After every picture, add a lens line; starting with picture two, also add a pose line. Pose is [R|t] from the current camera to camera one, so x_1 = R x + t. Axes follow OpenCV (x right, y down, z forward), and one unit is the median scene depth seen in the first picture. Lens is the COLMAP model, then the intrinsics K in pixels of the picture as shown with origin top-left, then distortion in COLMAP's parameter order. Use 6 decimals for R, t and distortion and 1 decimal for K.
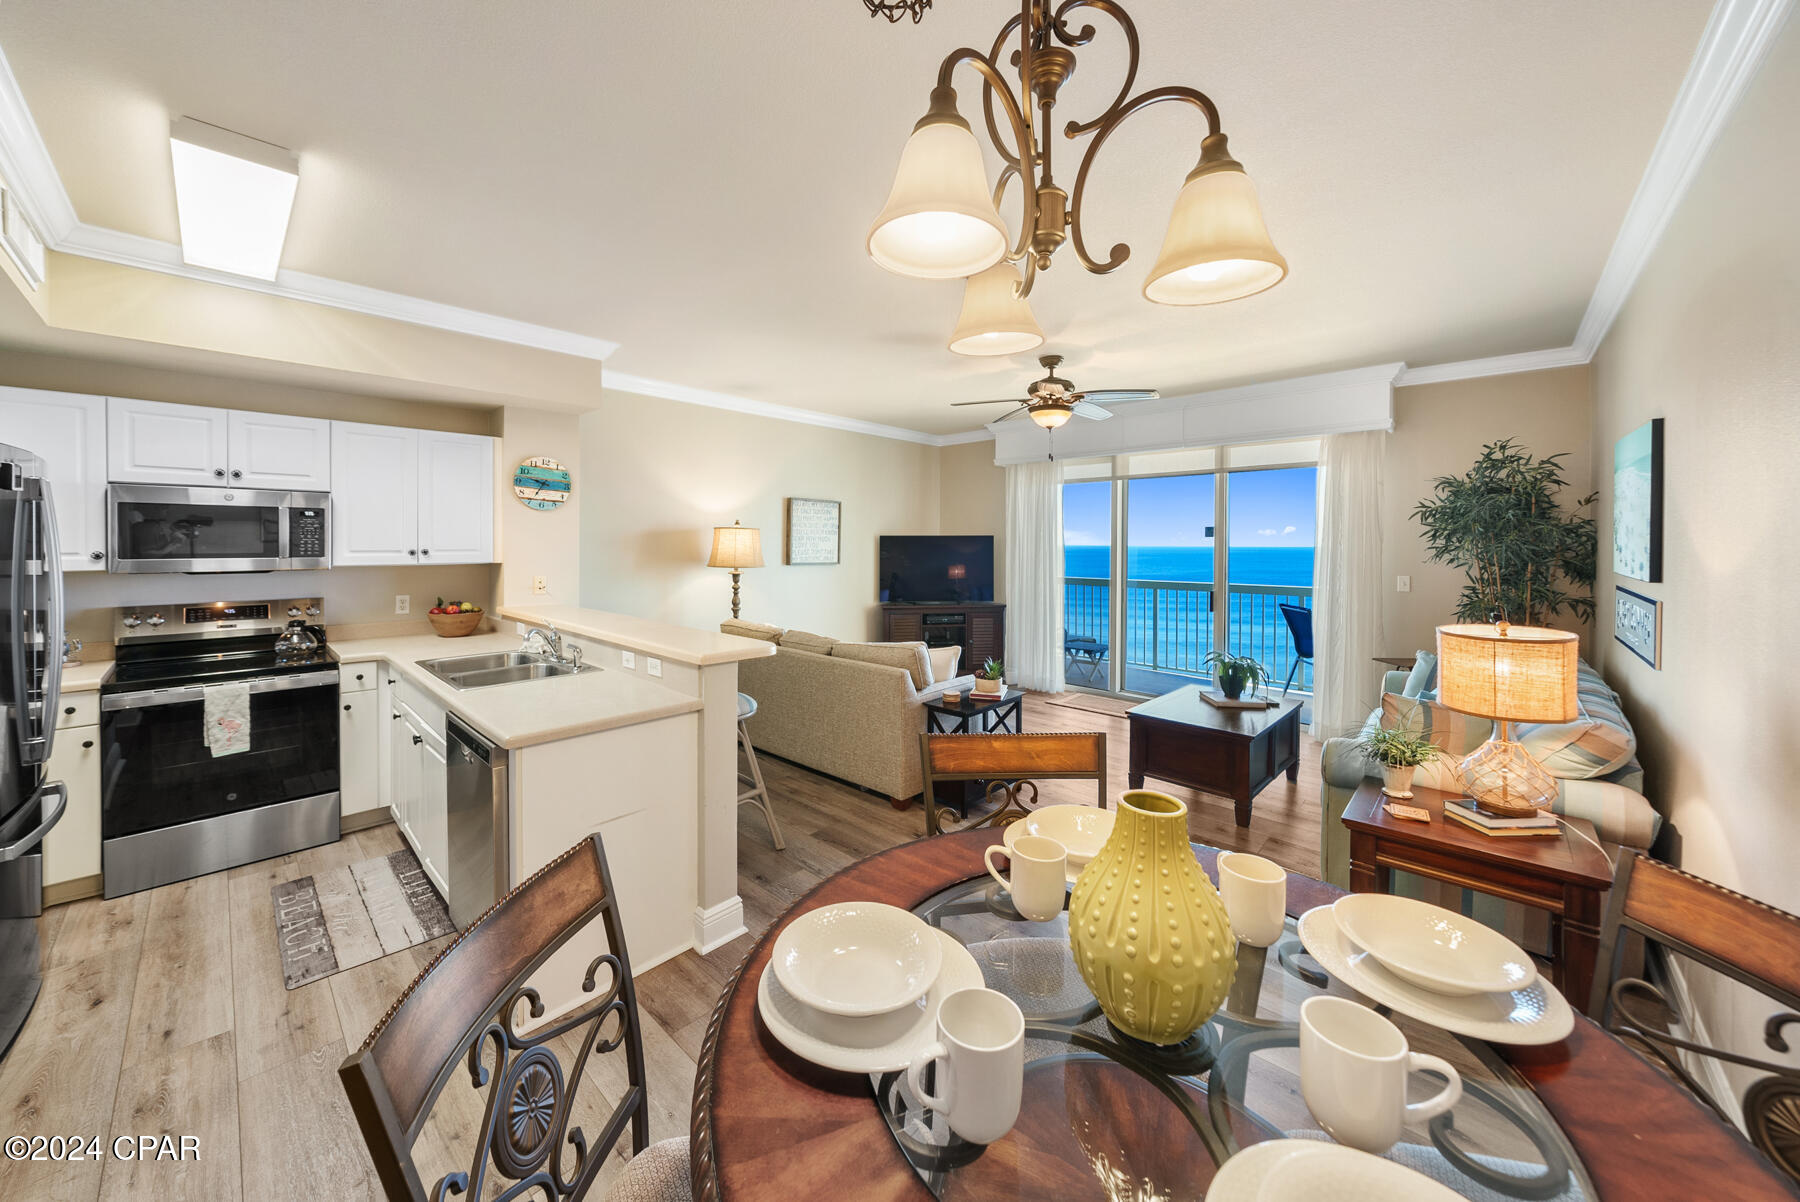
lens RADIAL K [[641.1, 0, 889.8], [0, 641.1, 548.0], [0, 0, 1]] dist [-0.007489, 0.000205]
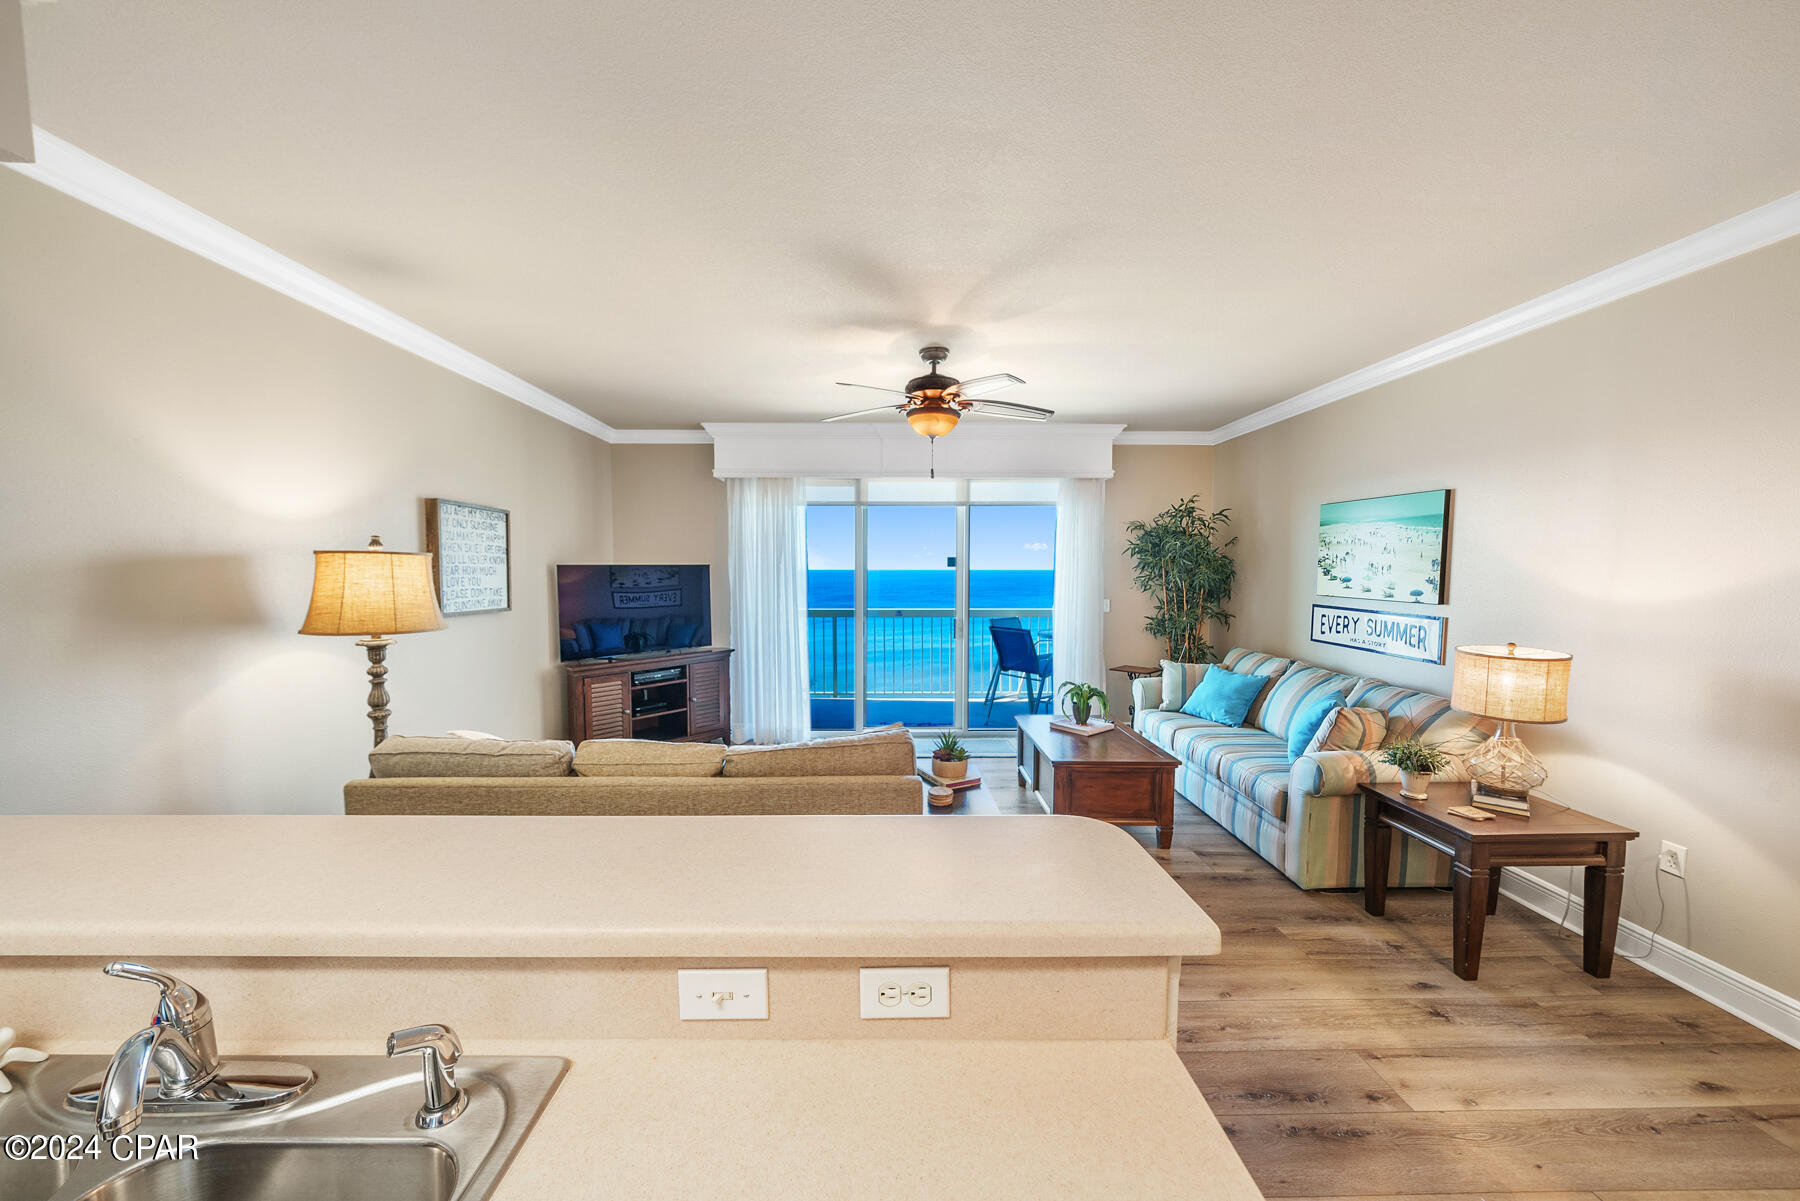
lens RADIAL K [[613.6, 0, 872.1], [0, 613.6, 602.5], [0, 0, 1]] dist [-0.002839, -0.000186]
pose [[0.716673, -0.042620, 0.696106, -0.405126], [0.007662, 0.998552, 0.053249, -0.020300], [-0.697367, -0.032829, 0.715962, 0.543504]]
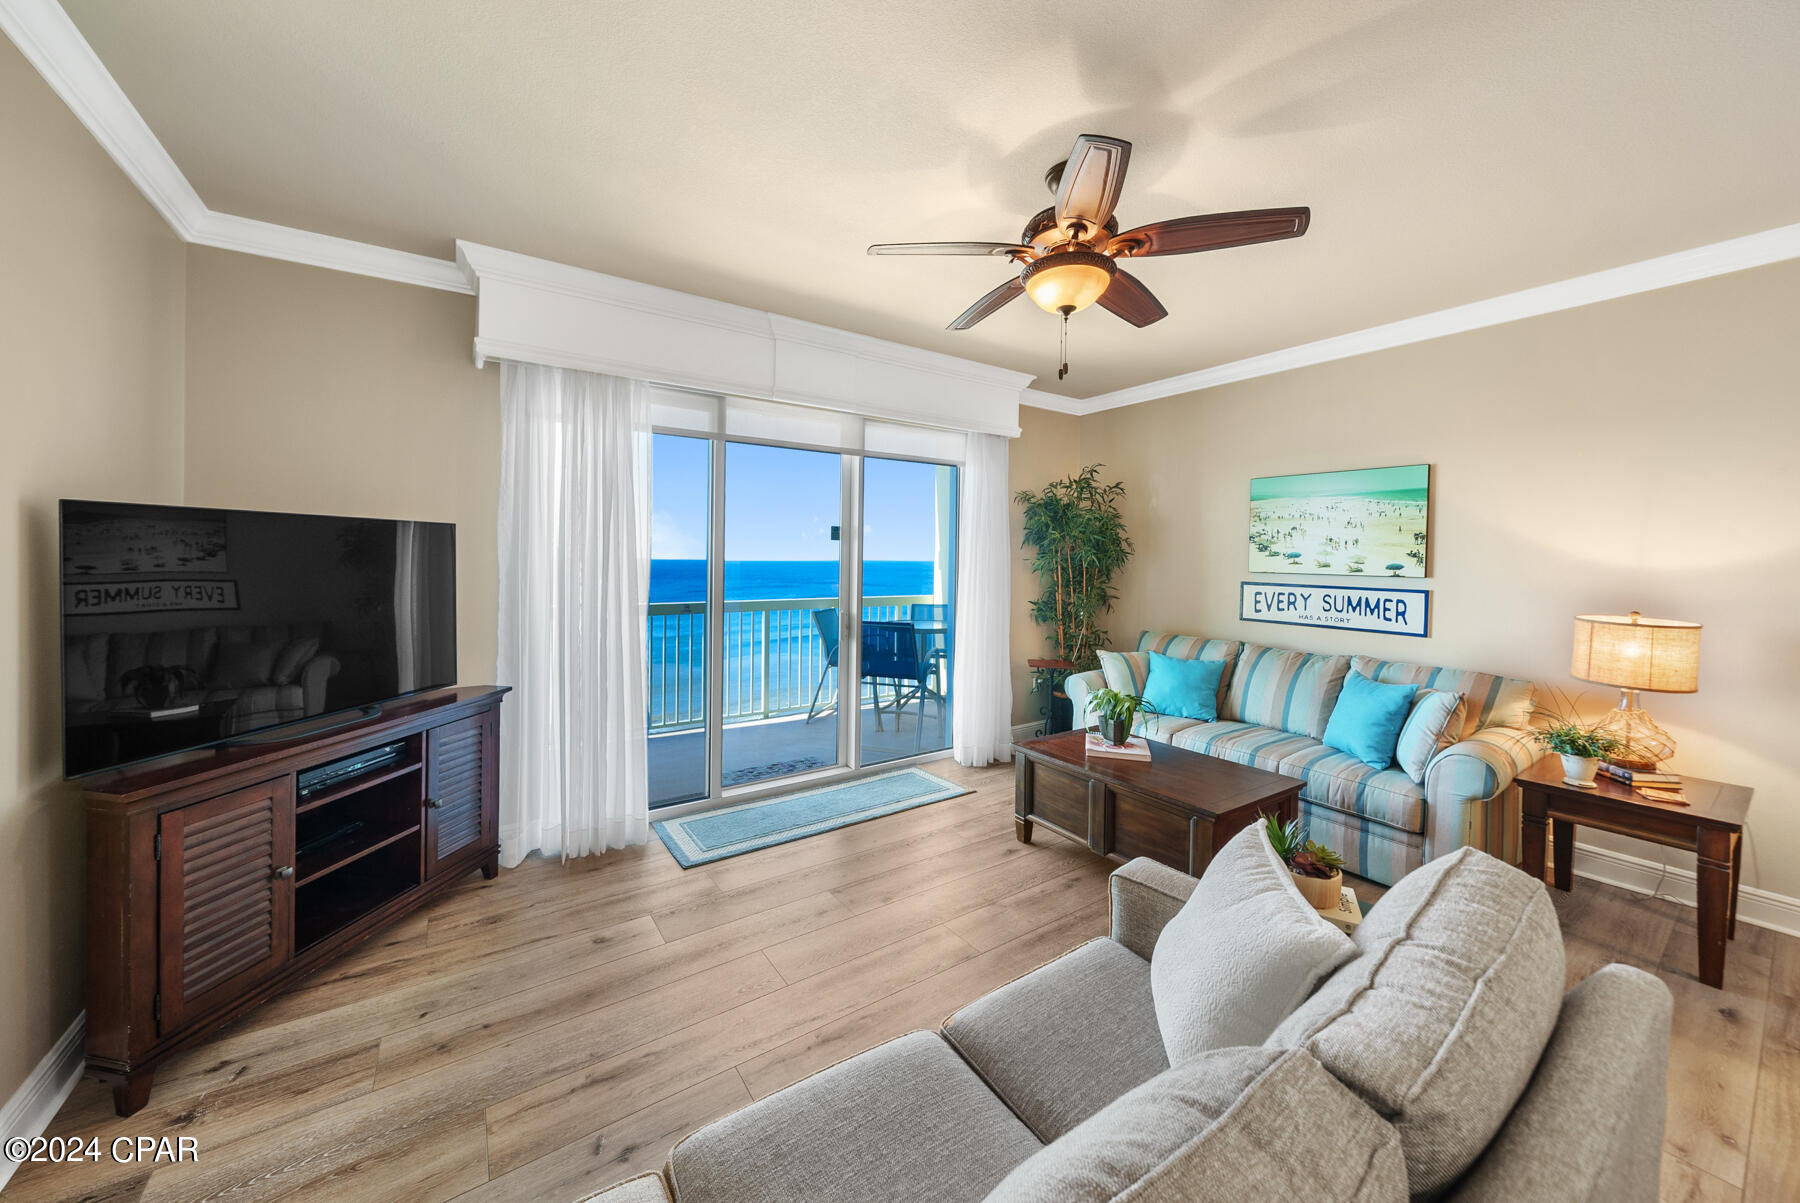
lens RADIAL K [[641.1, 0, 839.9], [0, 641.1, 563.7], [0, 0, 1]] dist [-0.007489, 0.000205]
pose [[0.234594, -0.009016, 0.972052, -0.315778], [0.000258, 0.999958, 0.009212, 0.004995], [-0.972093, -0.001910, 0.234587, 1.175111]]
